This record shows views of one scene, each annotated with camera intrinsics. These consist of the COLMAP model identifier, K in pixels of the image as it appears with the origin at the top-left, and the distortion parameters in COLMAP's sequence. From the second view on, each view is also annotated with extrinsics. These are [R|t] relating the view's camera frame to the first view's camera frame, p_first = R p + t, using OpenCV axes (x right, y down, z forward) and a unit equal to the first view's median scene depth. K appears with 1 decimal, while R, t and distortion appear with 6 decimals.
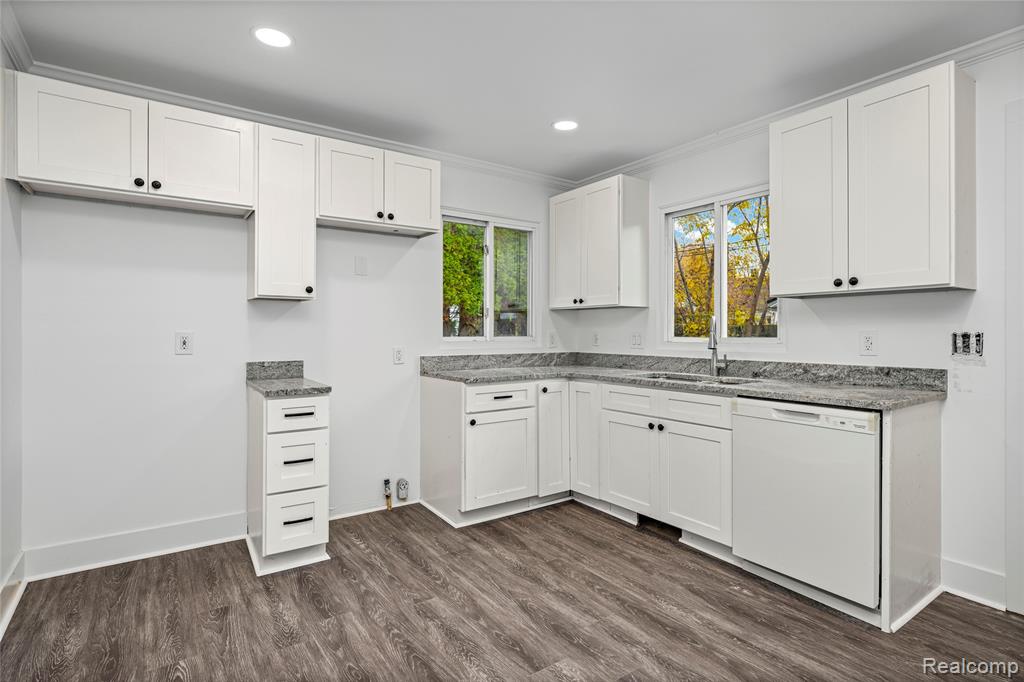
lens RADIAL K [[515.3, 0, 510.9], [0, 515.3, 332.3], [0, 0, 1]] dist [0.001122, -0.002823]
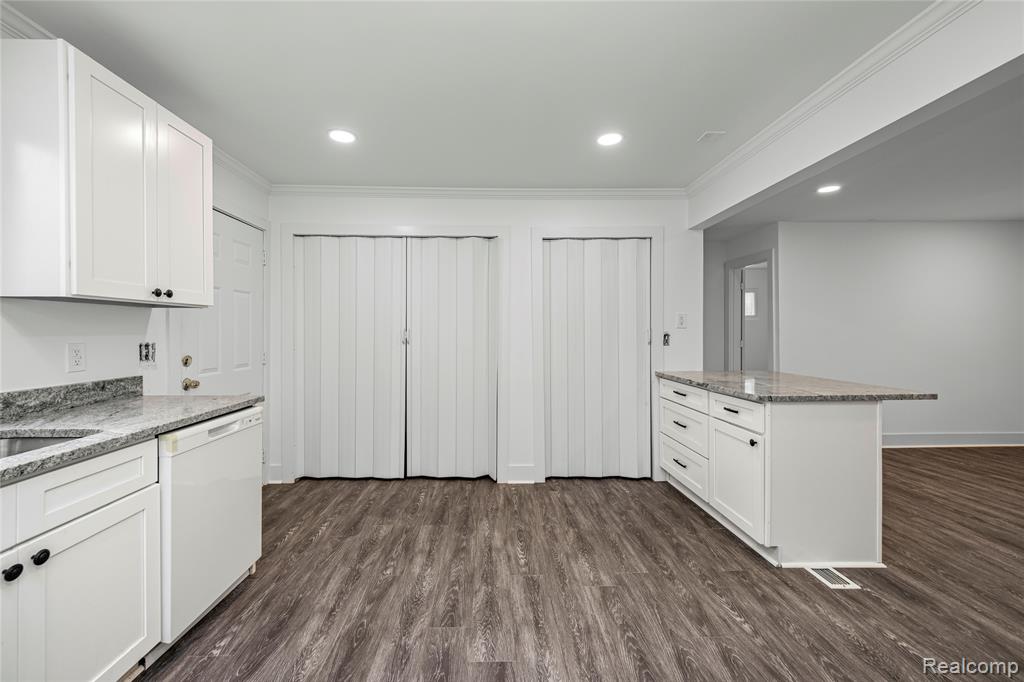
lens RADIAL K [[419.6, 0, 497.2], [0, 419.6, 332.2], [0, 0, 1]] dist [-0.003628, 0.001344]
pose [[-0.831978, -0.001776, 0.554806, -0.279954], [-0.001190, 0.999998, 0.001417, -0.022389], [-0.554808, 0.000519, -0.831978, 1.150170]]
